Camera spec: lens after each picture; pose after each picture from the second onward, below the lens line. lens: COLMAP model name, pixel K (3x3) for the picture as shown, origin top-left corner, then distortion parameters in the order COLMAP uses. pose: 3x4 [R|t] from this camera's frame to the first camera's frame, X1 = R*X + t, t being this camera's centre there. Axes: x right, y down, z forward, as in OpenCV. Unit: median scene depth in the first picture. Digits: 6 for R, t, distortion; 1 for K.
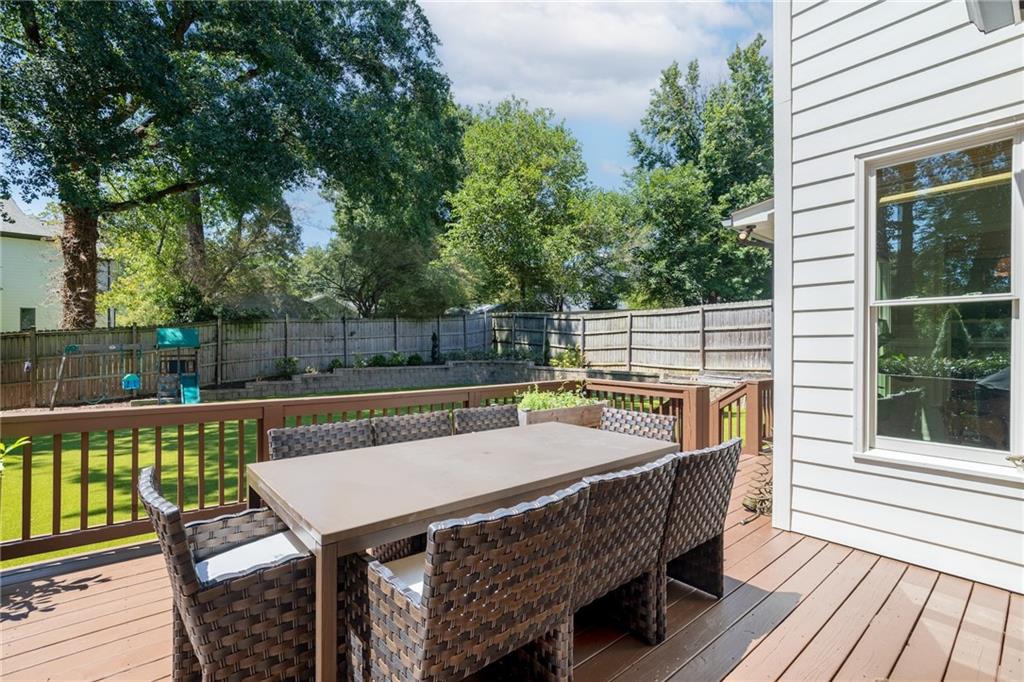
lens RADIAL K [[462.8, 0, 512.0], [0, 462.8, 341.0], [0, 0, 1]] dist [-0.014238, -0.000116]
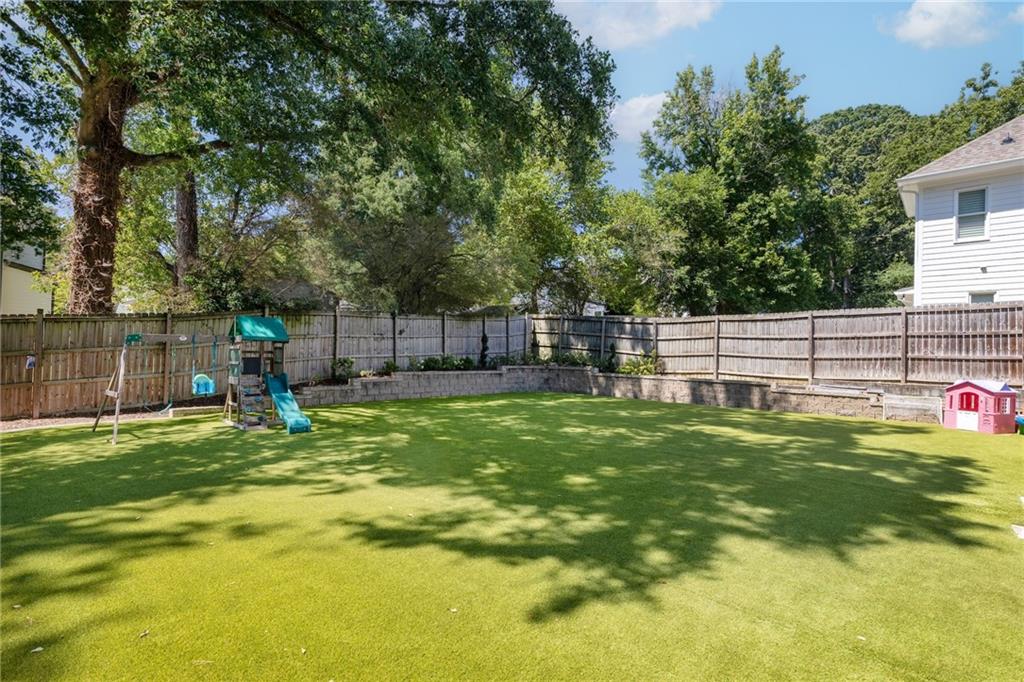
lens RADIAL K [[480.8, 0, 512.0], [0, 480.8, 341.0], [0, 0, 1]] dist [-0.014300, 0.000152]
pose [[0.990515, 0.024296, 0.135240, -0.266081], [-0.022279, 0.999617, -0.016405, 0.011233], [-0.135587, 0.013236, 0.990677, 0.088119]]
